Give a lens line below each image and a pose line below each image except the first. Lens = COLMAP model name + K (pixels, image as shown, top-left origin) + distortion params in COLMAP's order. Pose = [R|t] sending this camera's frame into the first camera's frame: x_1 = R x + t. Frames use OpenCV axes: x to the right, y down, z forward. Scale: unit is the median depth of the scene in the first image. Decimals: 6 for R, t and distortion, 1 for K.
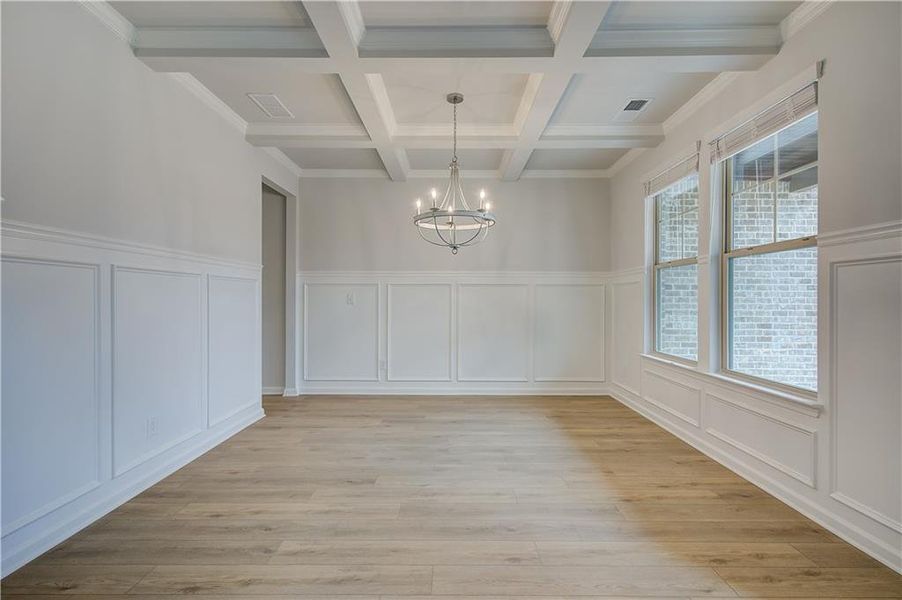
lens RADIAL K [[393.2, 0, 452.2], [0, 393.2, 299.7], [0, 0, 1]] dist [0.000694, -0.000605]
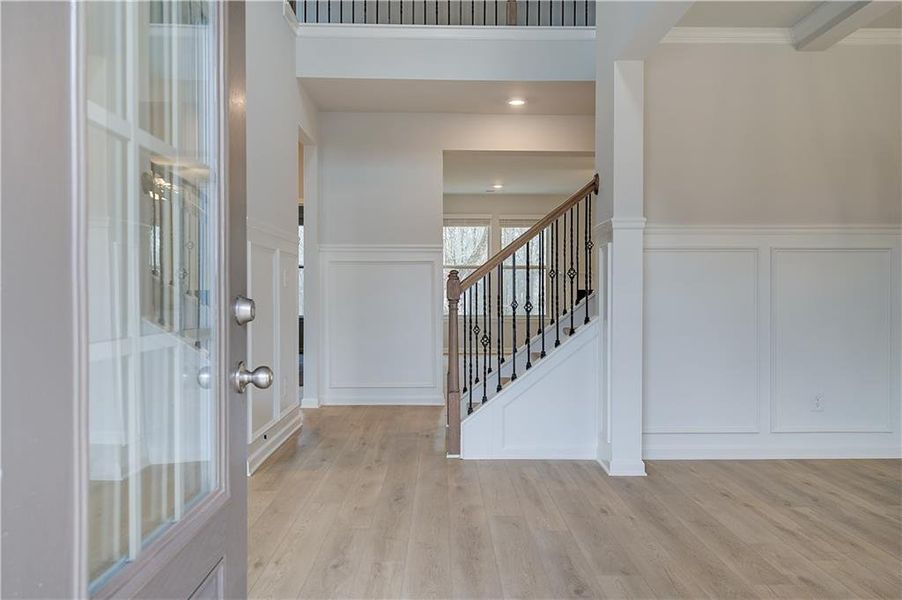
lens RADIAL K [[372.2, 0, 448.8], [0, 372.2, 288.1], [0, 0, 1]] dist [0.001482, -0.000031]
pose [[0.014026, 0.003518, -0.999895, 0.203176], [-0.002526, 0.999991, 0.003483, 0.026796], [0.999898, 0.002477, 0.014035, 0.035520]]
